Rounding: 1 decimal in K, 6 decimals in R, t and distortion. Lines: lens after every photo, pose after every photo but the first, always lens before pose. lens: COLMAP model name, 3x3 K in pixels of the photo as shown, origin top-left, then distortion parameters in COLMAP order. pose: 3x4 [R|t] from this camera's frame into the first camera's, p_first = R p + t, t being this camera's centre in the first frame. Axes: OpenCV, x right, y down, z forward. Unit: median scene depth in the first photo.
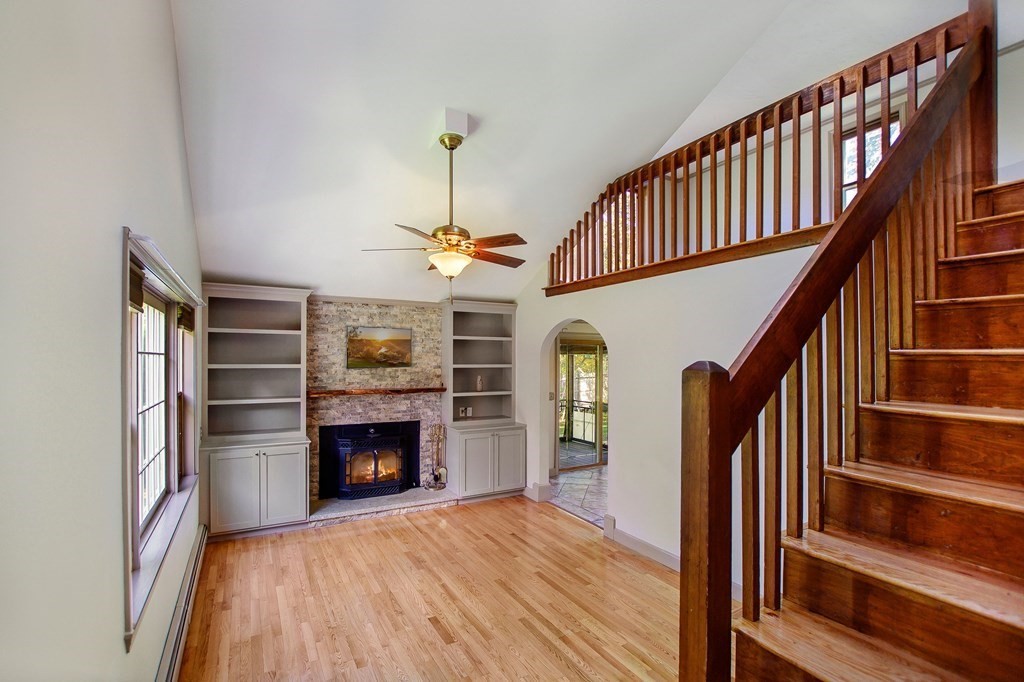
lens RADIAL K [[466.1, 0, 510.8], [0, 466.1, 343.2], [0, 0, 1]] dist [-0.031094, 0.000684]
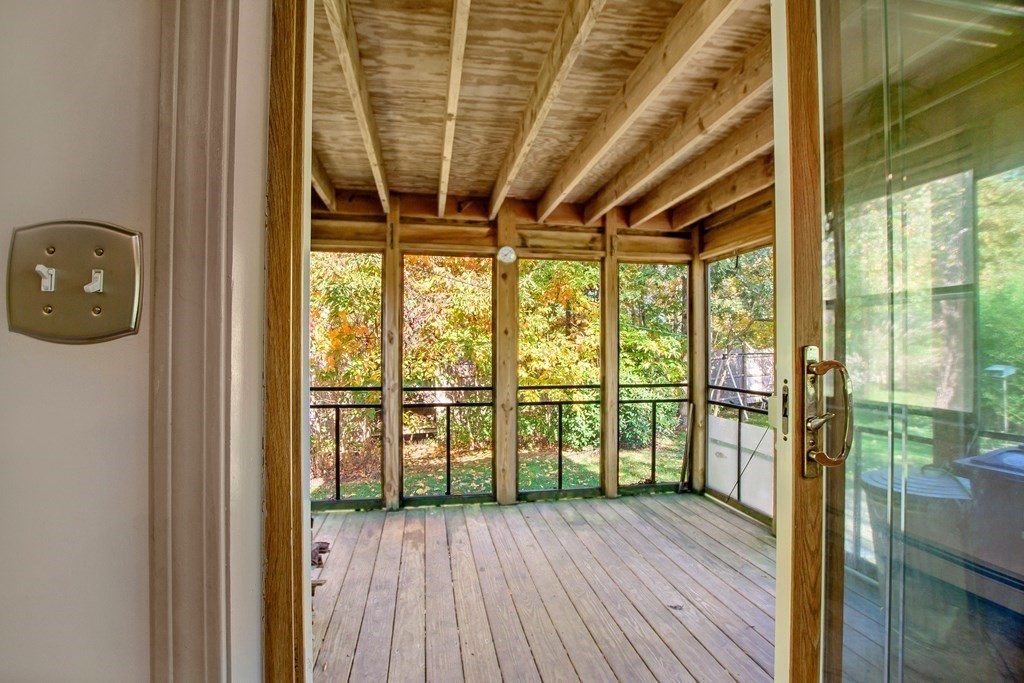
lens RADIAL K [[466.1, 0, 510.8], [0, 466.1, 343.7], [0, 0, 1]] dist [-0.031094, 0.000684]
pose [[0.944131, -0.008861, -0.329451, 0.262315], [0.017738, 0.999556, 0.023947, 0.189905], [0.329092, -0.028452, 0.943869, 1.469409]]
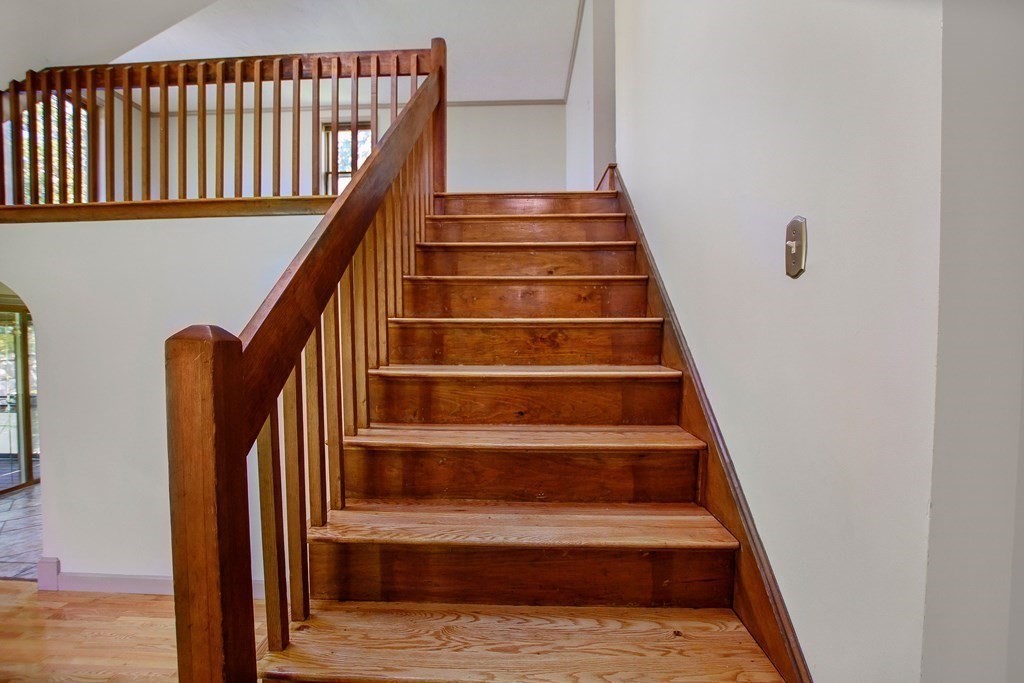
lens RADIAL K [[460.5, 0, 509.2], [0, 460.5, 346.3], [0, 0, 1]] dist [-0.032067, 0.005943]
pose [[0.529881, -0.039526, 0.847150, 0.027652], [-0.018004, 0.998164, 0.057833, 0.006034], [-0.847881, -0.045897, 0.528196, 0.083063]]
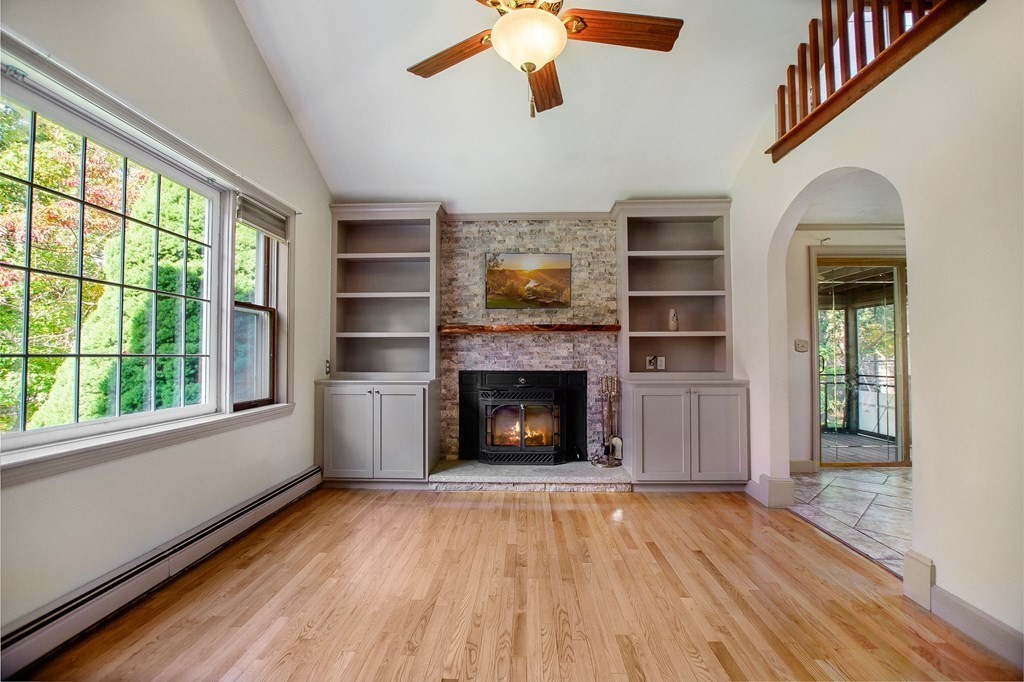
lens RADIAL K [[449.7, 0, 512.0], [0, 449.7, 341.0], [0, 0, 1]] dist [-0.029470, 0.000530]
pose [[0.850681, -0.024525, -0.525110, 0.105783], [0.023766, 0.999684, -0.008189, 0.161960], [0.525145, -0.005514, 0.850995, 0.441645]]
